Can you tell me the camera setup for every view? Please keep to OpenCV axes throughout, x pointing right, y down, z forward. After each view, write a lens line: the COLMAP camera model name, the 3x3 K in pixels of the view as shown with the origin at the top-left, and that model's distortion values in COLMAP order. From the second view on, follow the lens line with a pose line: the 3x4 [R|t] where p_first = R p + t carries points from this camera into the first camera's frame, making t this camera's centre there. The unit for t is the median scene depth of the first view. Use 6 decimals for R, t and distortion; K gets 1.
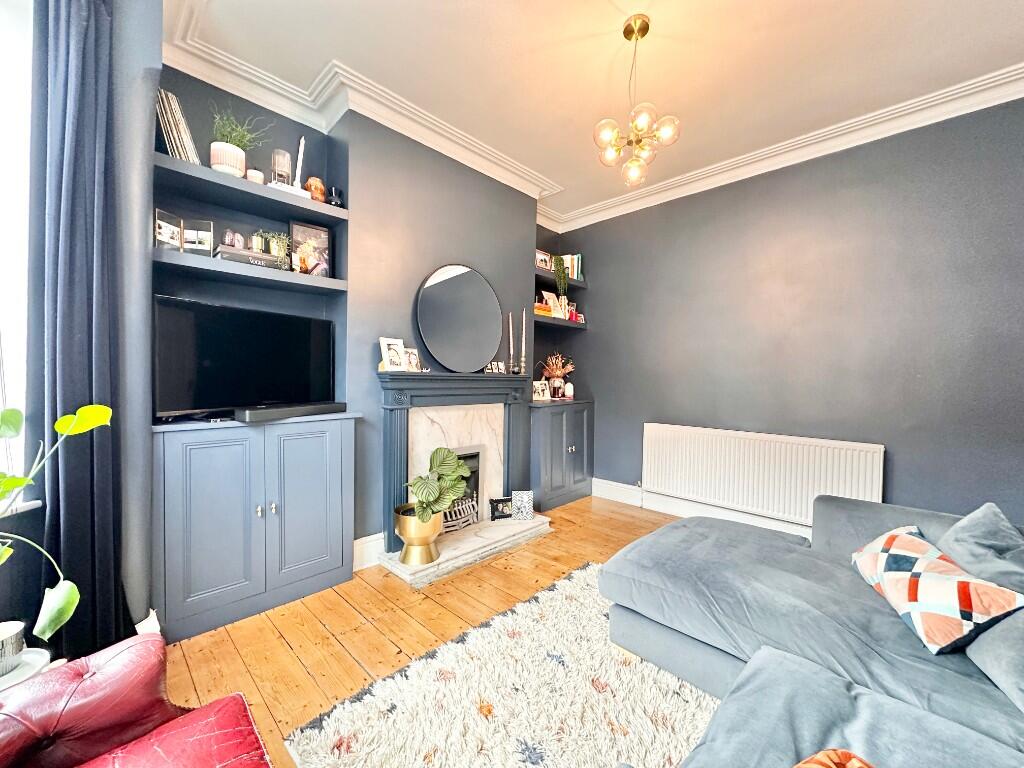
lens RADIAL K [[415.0, 0, 512.0], [0, 415.0, 384.0], [0, 0, 1]] dist [-0.000552, 0.000099]
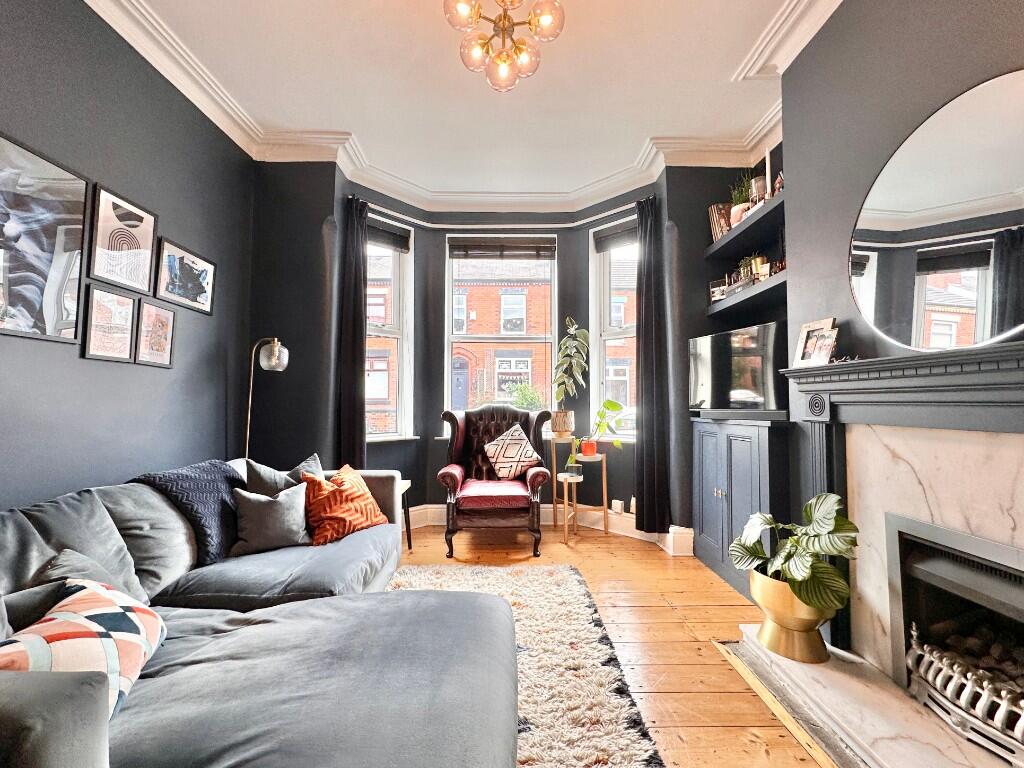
lens RADIAL K [[424.2, 0, 512.8], [0, 424.2, 383.2], [0, 0, 1]] dist [-0.000603, 0.000149]
pose [[-0.712074, -0.047769, -0.700478, 0.473913], [-0.023886, 0.998753, -0.043829, 0.032629], [0.701698, -0.014478, -0.712327, 0.951873]]
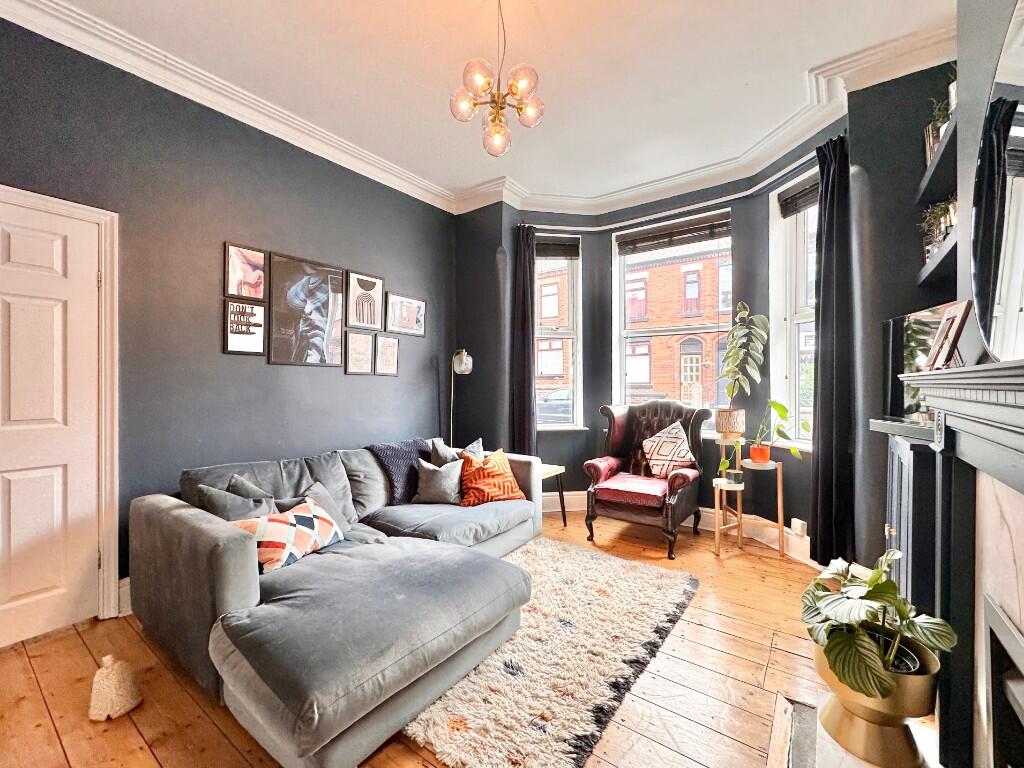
lens RADIAL K [[429.5, 0, 512.0], [0, 429.5, 384.0], [0, 0, 1]] dist [-0.001888, -0.000066]
pose [[-0.991296, -0.015859, -0.130696, 0.233145], [-0.018140, 0.999703, 0.016279, -0.013639], [0.130399, 0.018508, -0.991289, 1.180248]]
